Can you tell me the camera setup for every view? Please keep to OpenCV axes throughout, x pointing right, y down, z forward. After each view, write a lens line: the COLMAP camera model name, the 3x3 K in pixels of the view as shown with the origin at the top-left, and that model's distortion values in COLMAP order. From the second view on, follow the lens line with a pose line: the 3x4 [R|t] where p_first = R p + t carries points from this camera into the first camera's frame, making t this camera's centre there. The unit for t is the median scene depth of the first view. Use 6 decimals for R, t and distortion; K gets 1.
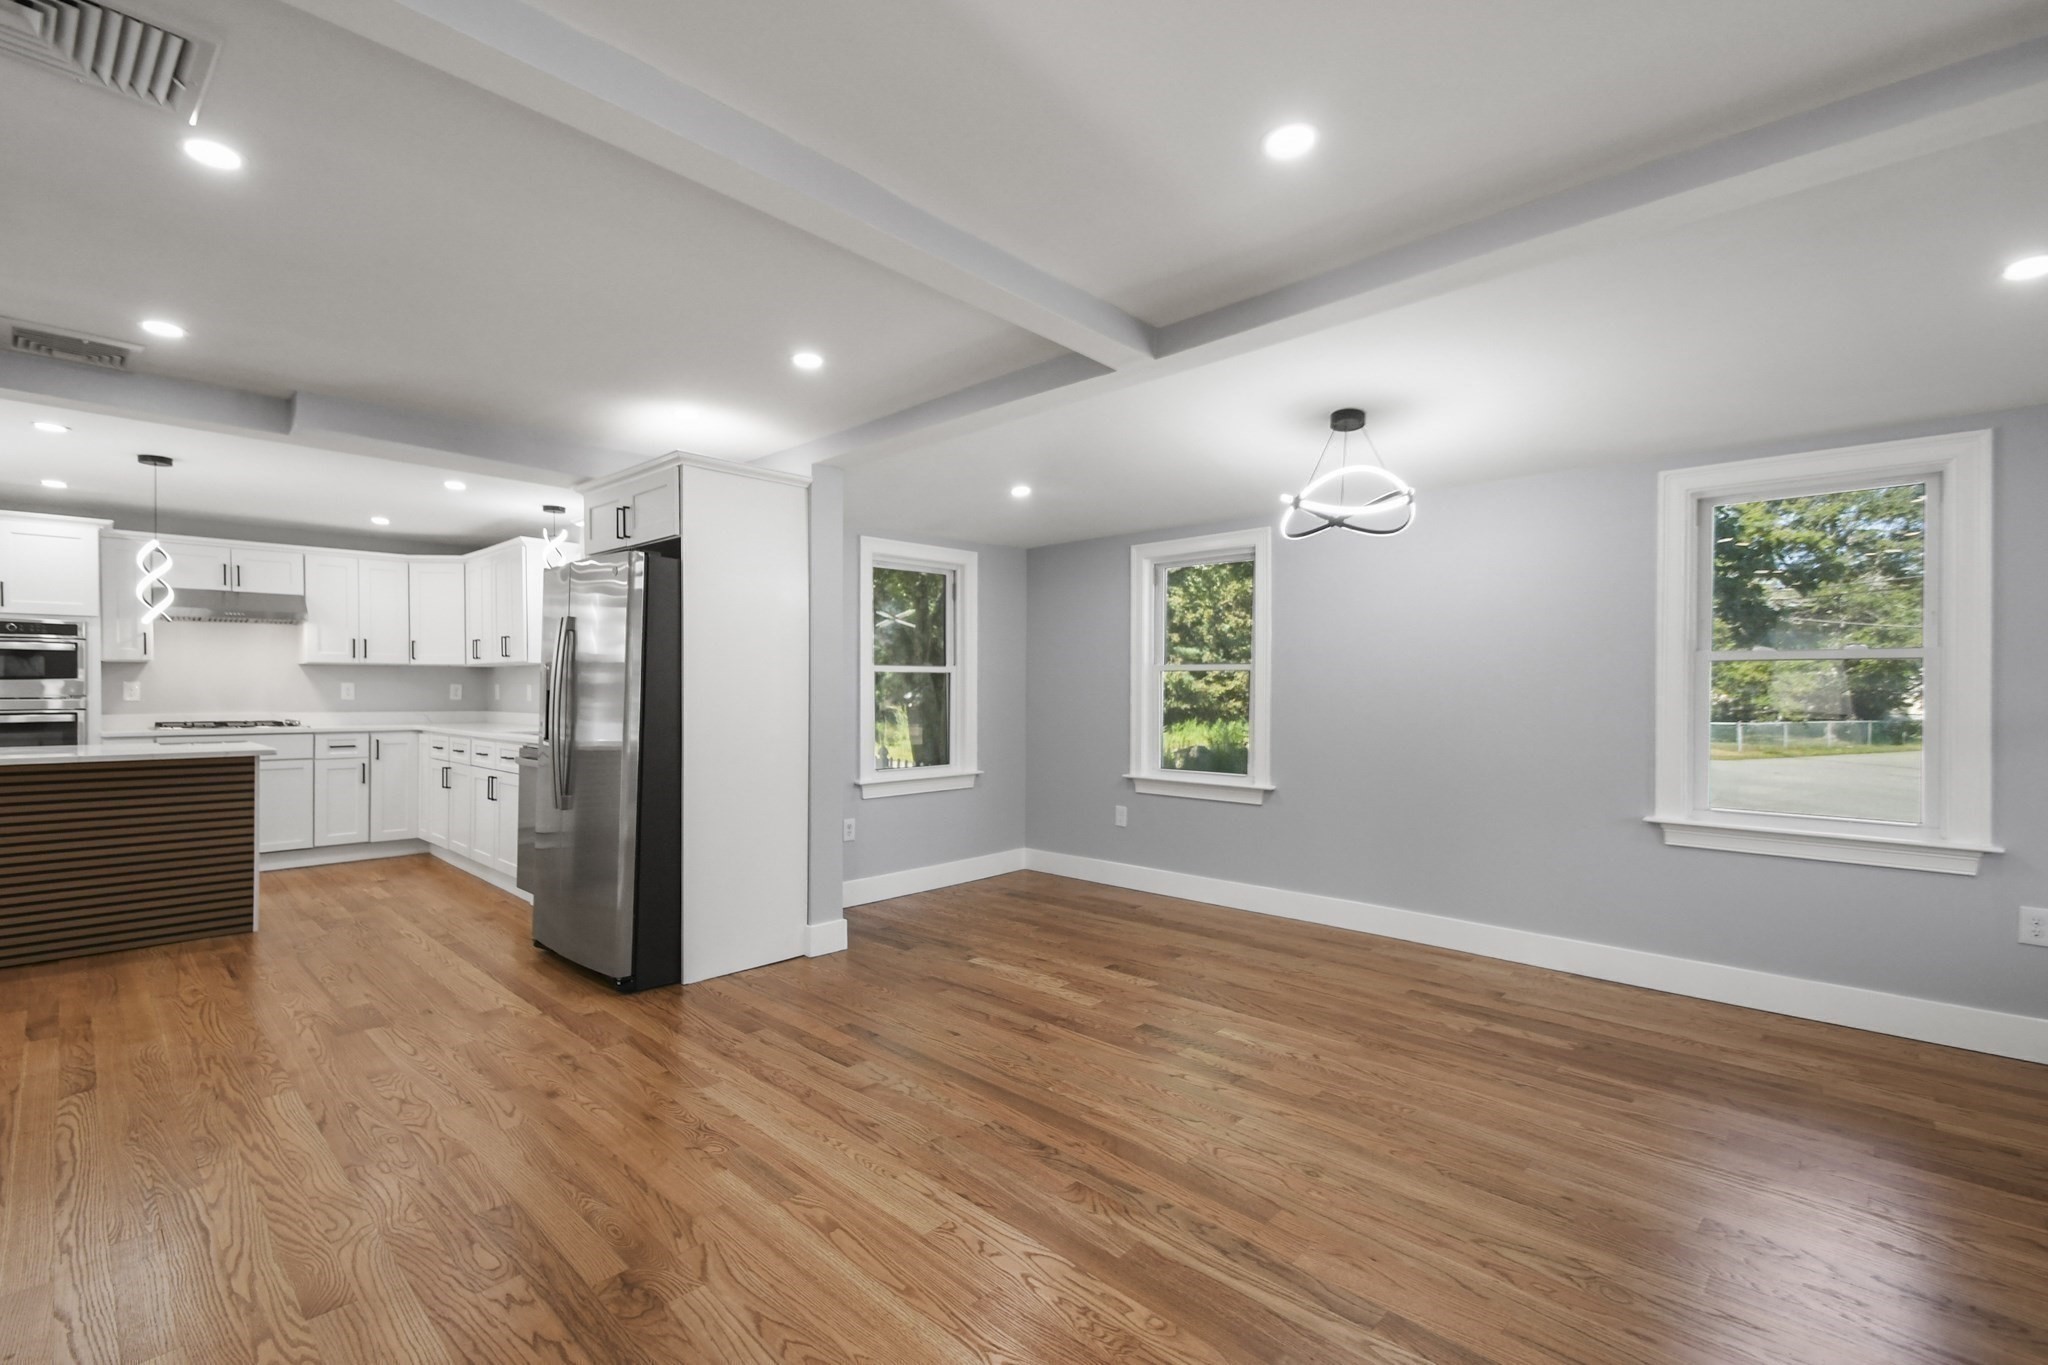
lens RADIAL K [[897.6, 0, 996.8], [0, 897.6, 705.7], [0, 0, 1]] dist [0.024141, -0.014472]
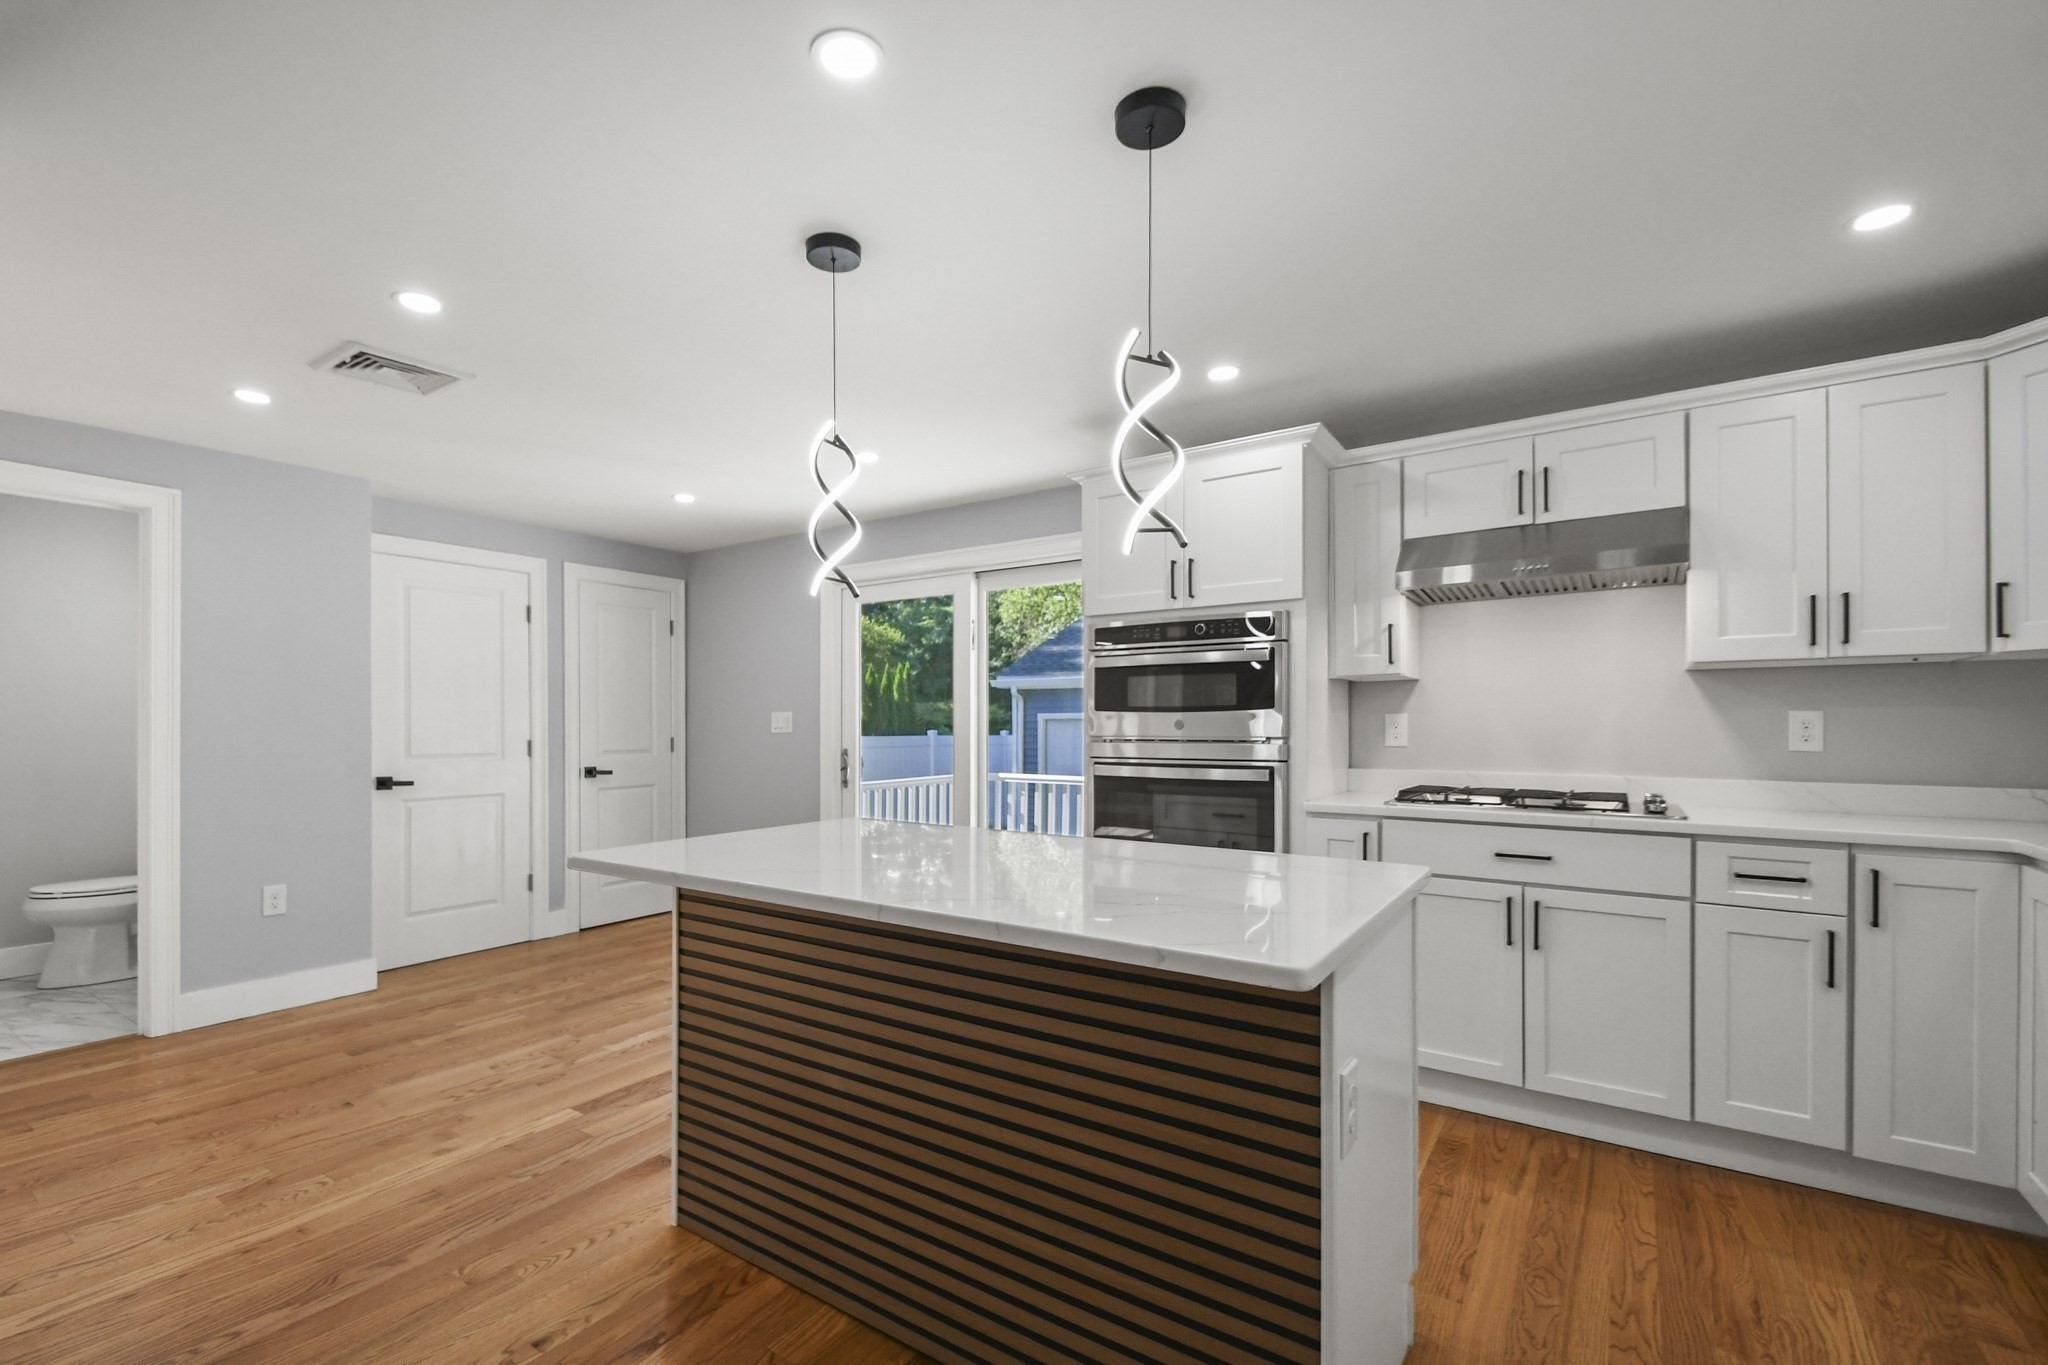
lens RADIAL K [[908.0, 0, 976.2], [0, 908.0, 724.4], [0, 0, 1]] dist [0.002642, 0.000063]
pose [[0.142927, -0.003253, -0.989728, -0.550236], [-0.016233, 0.999852, -0.005631, -0.015832], [0.989600, 0.016871, 0.142853, 0.863265]]
